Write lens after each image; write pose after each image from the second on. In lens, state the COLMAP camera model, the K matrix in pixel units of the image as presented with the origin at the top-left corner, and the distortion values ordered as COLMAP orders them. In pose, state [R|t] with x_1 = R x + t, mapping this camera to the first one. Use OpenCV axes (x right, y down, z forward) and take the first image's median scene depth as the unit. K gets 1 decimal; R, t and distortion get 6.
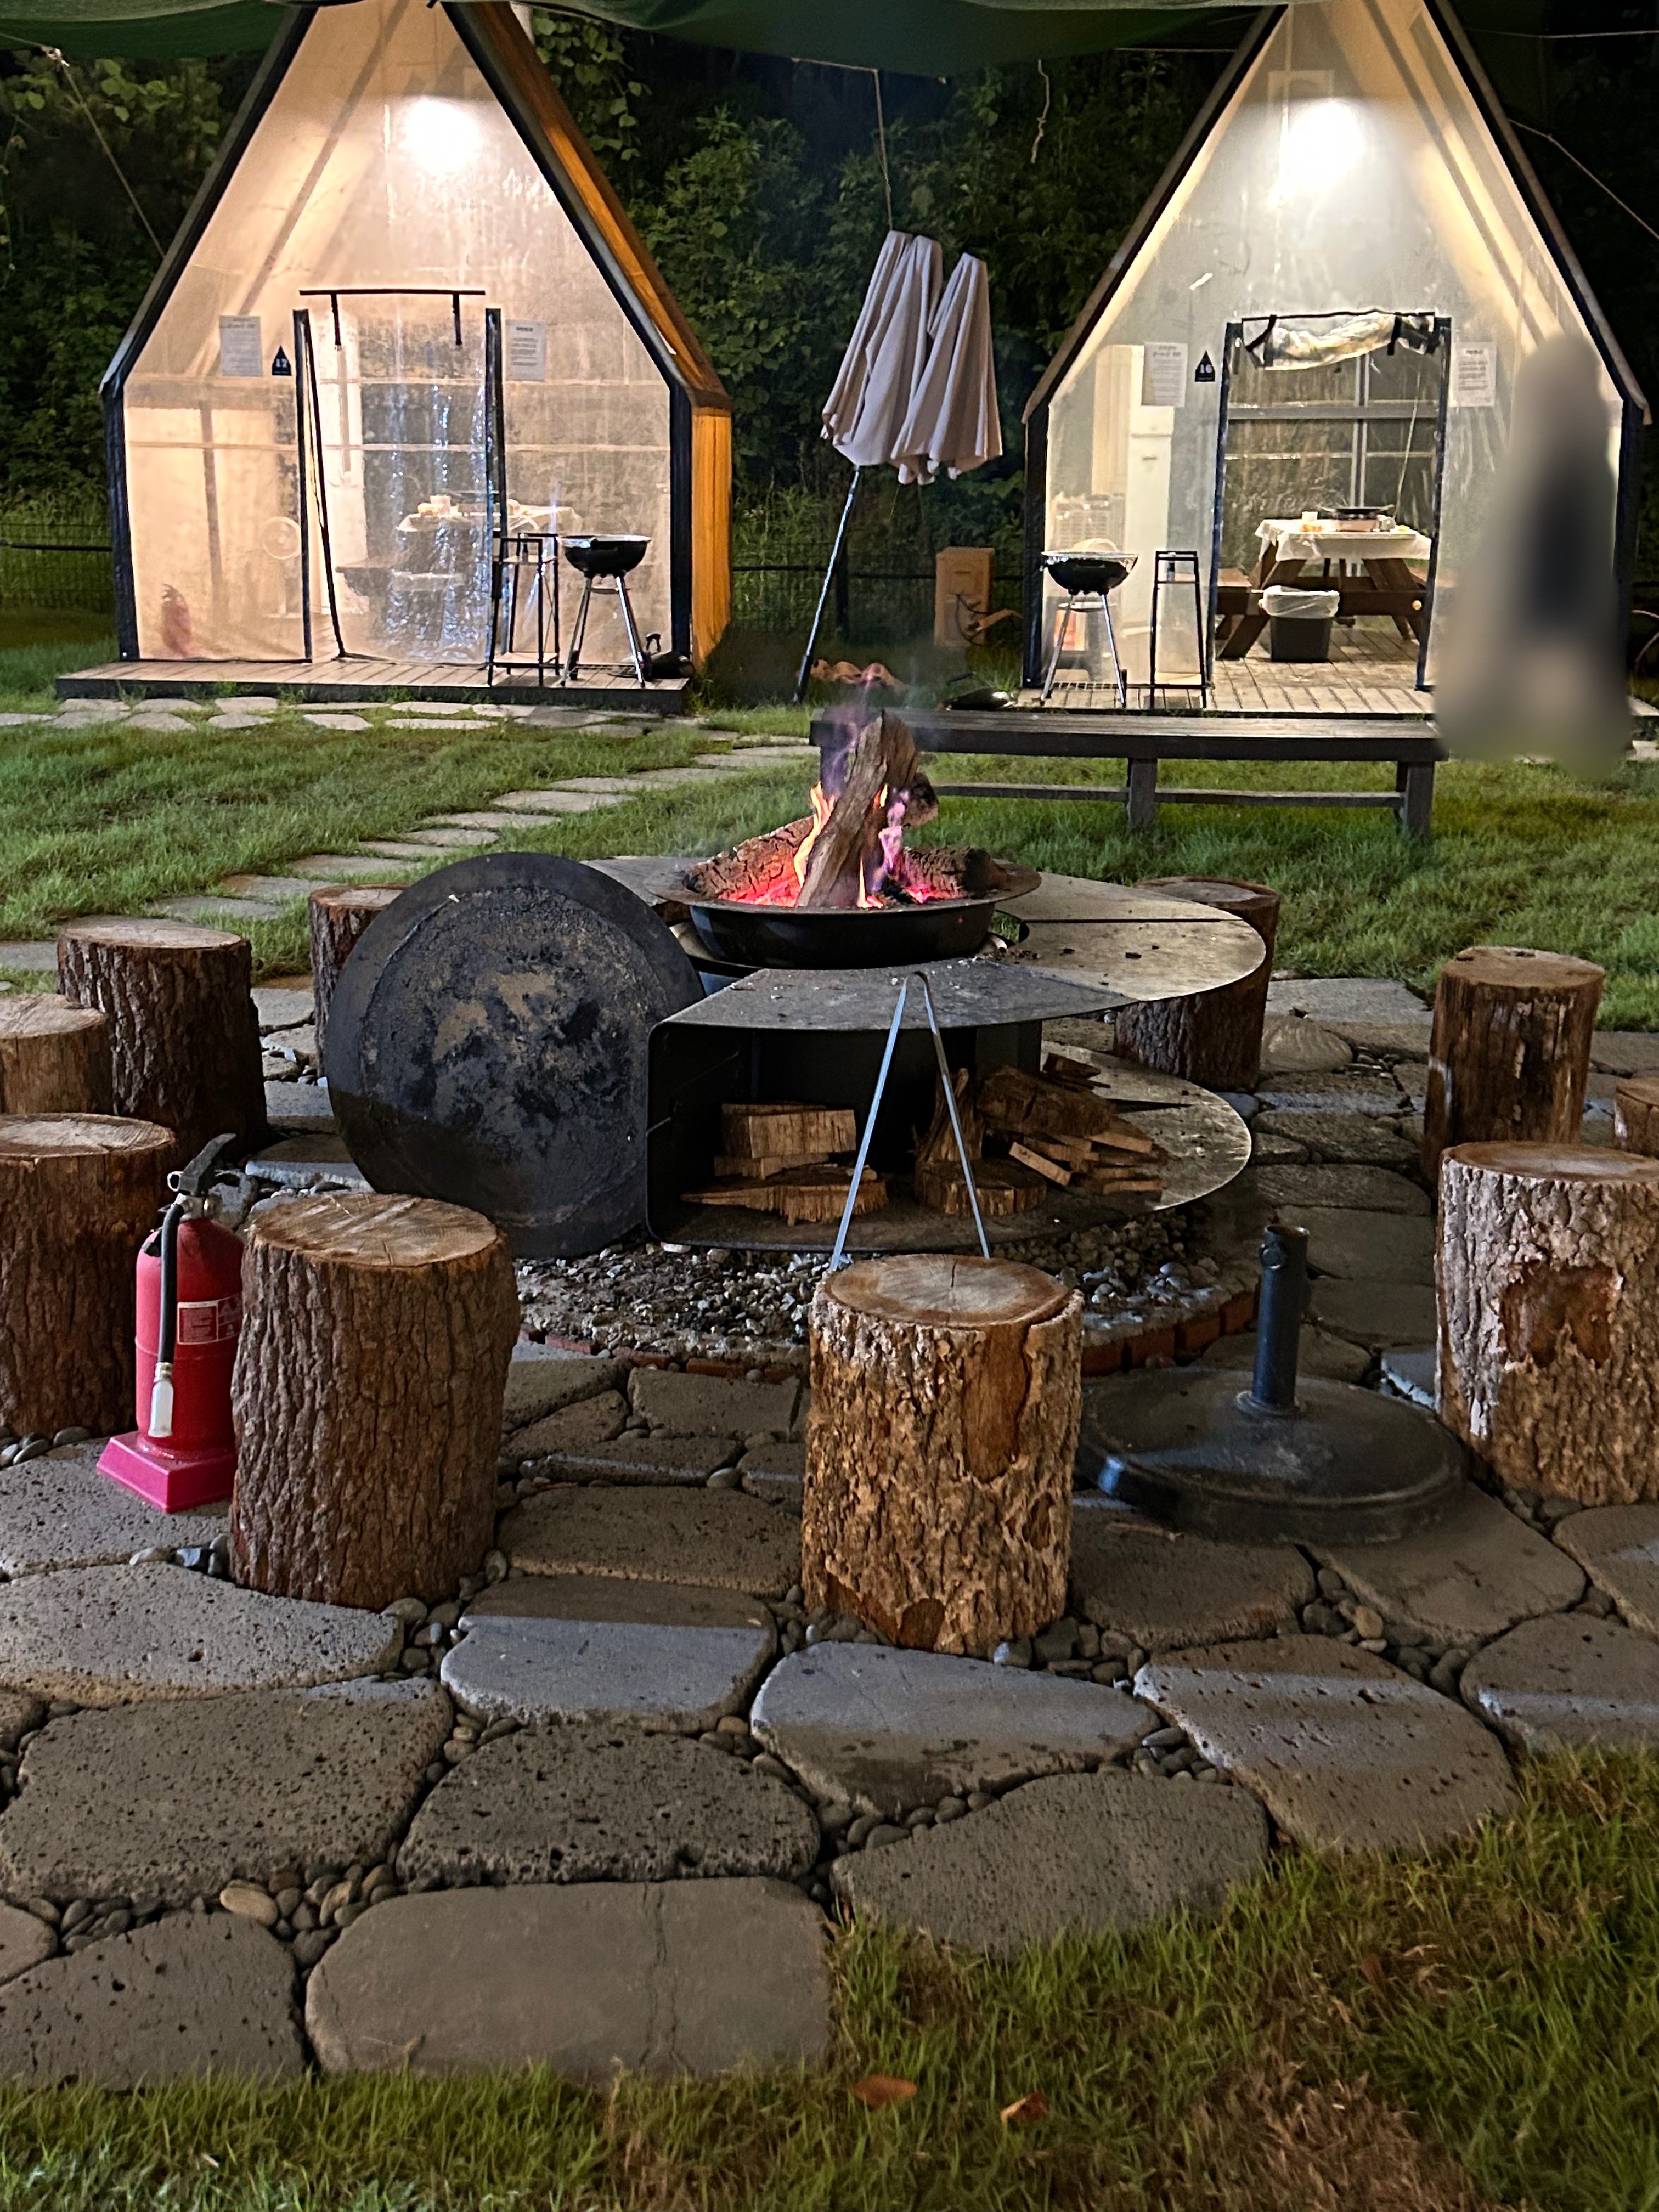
lens RADIAL K [[2477.4, 0, 829.5], [0, 2477.4, 1106.0], [0, 0, 1]] dist [0.017113, -0.008294]
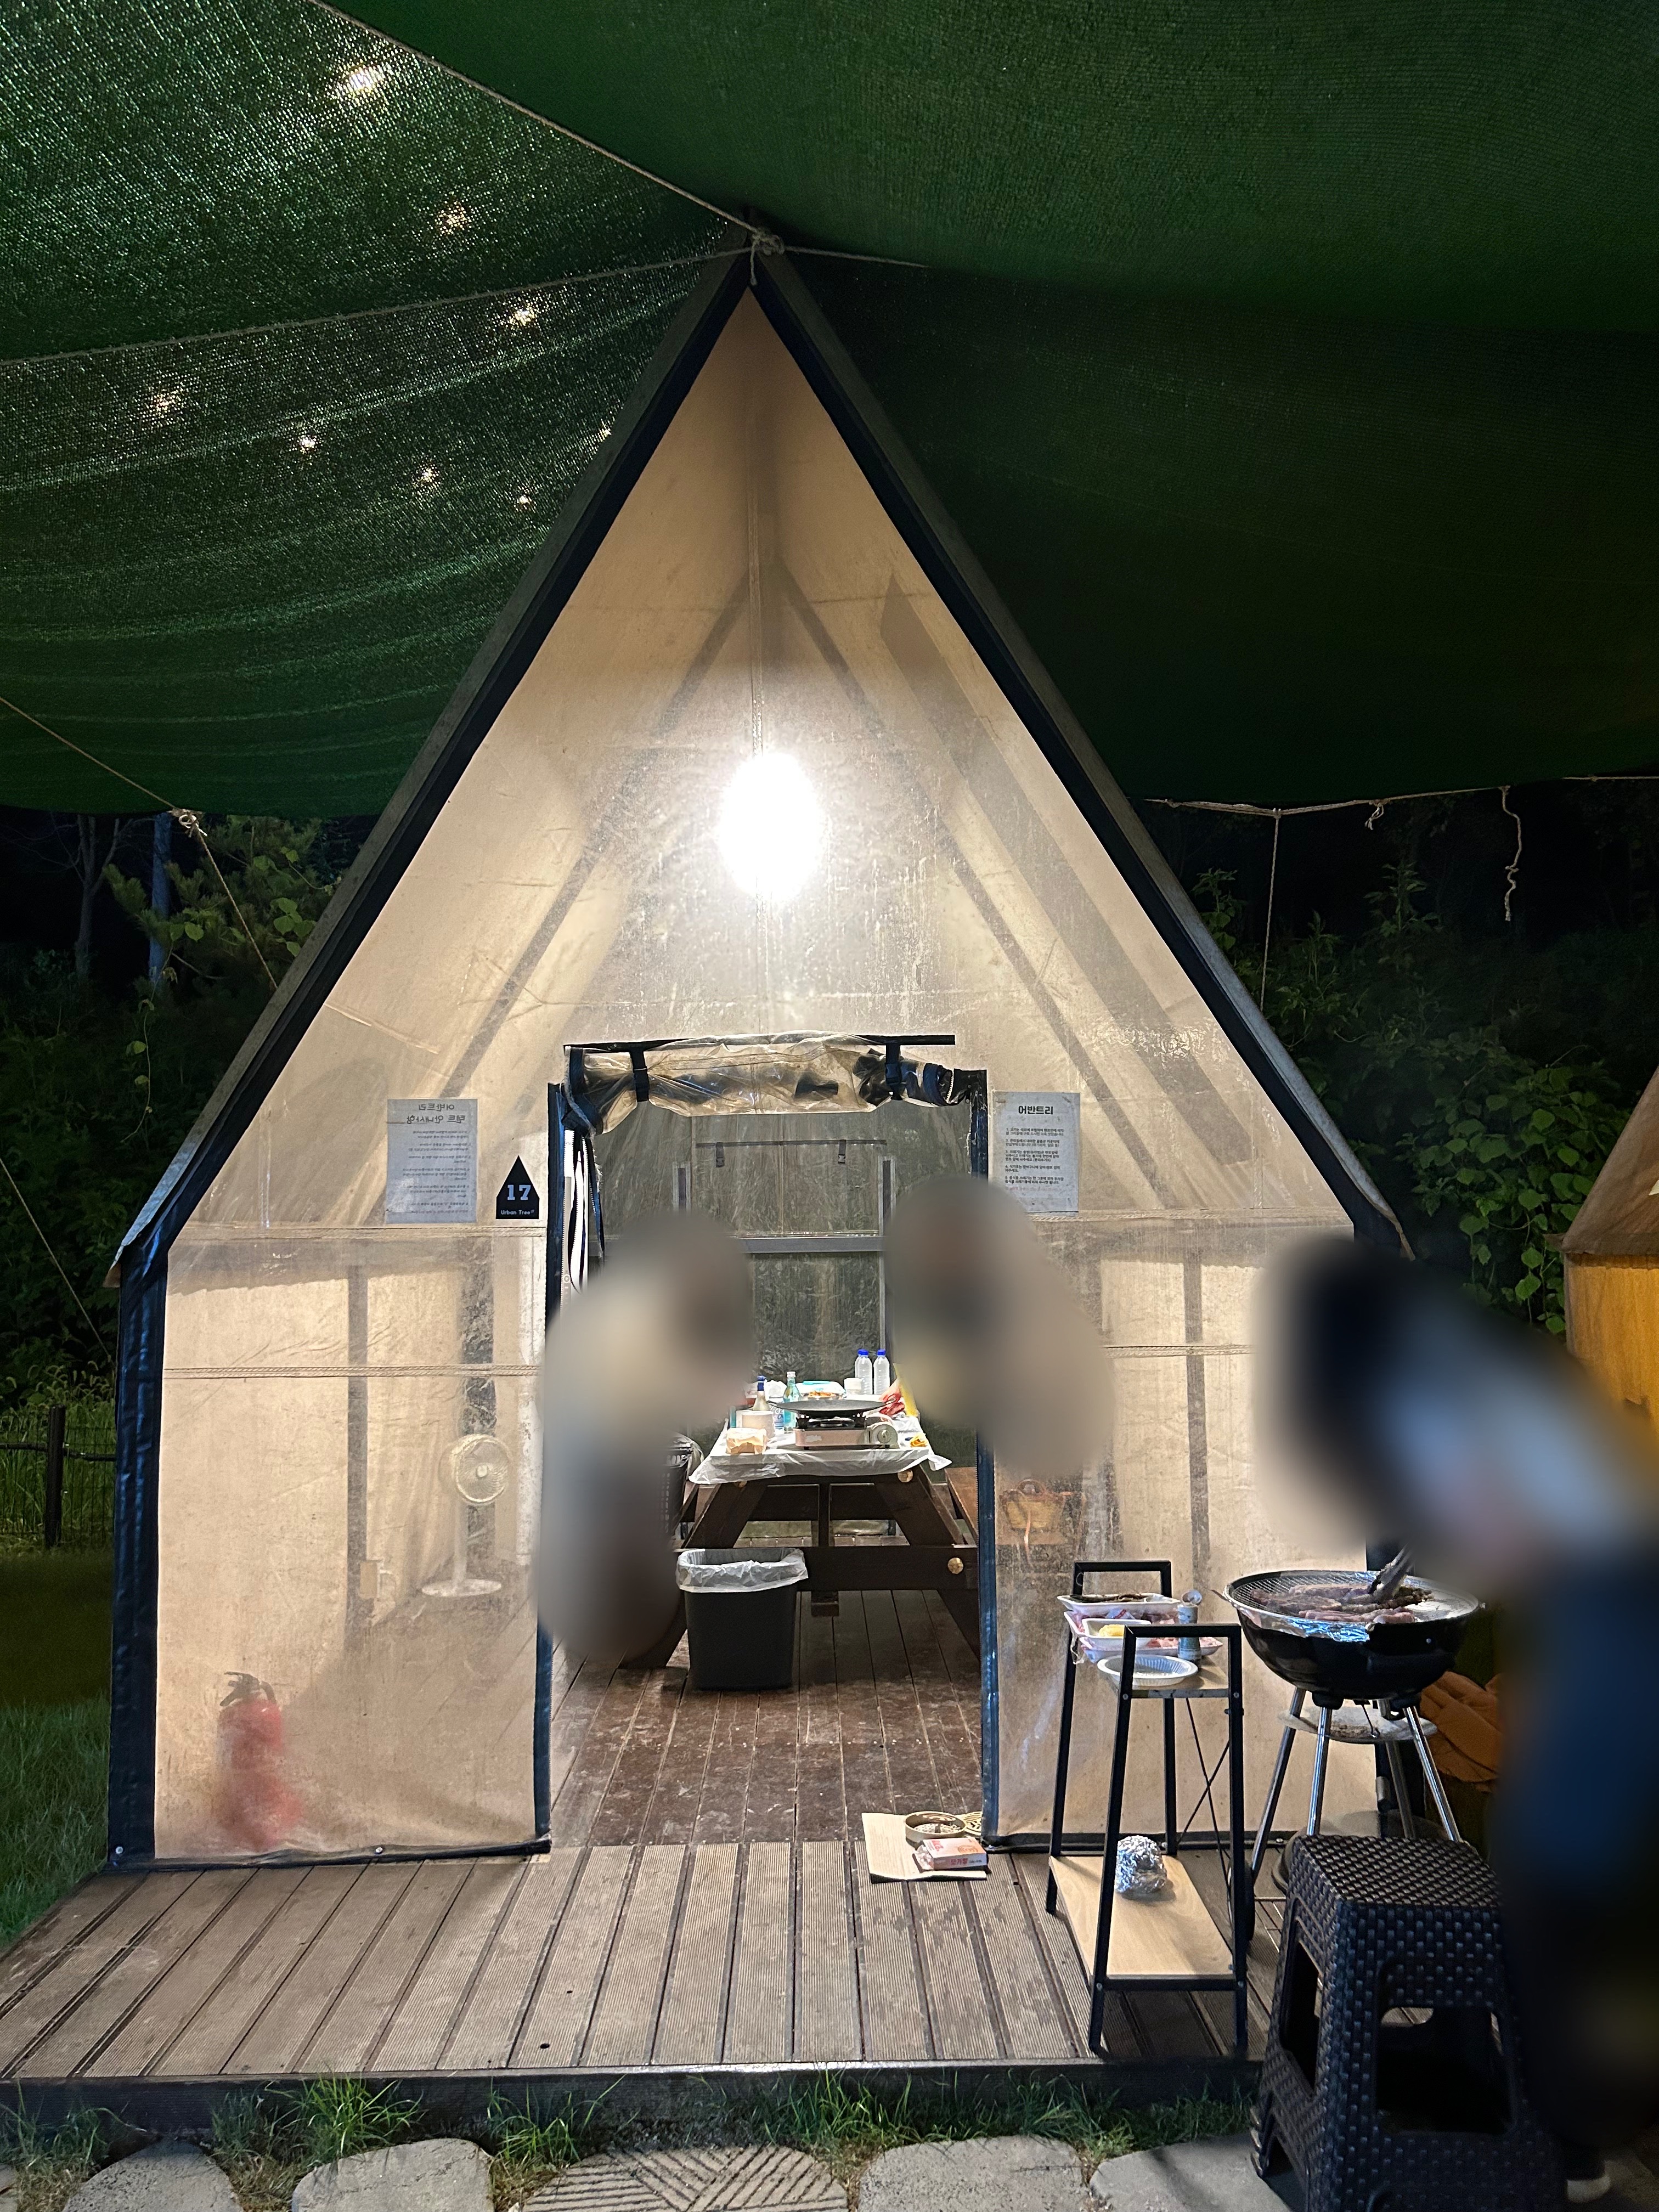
lens RADIAL K [[1640.0, 0, 829.5], [0, 1640.0, 1106.0], [0, 0, 1]] dist [0.061143, 0.000070]
pose [[0.999232, -0.024973, 0.030210, -0.168889], [0.033890, 0.937694, -0.345804, -0.202842], [-0.019693, 0.346562, 0.937820, 0.693783]]
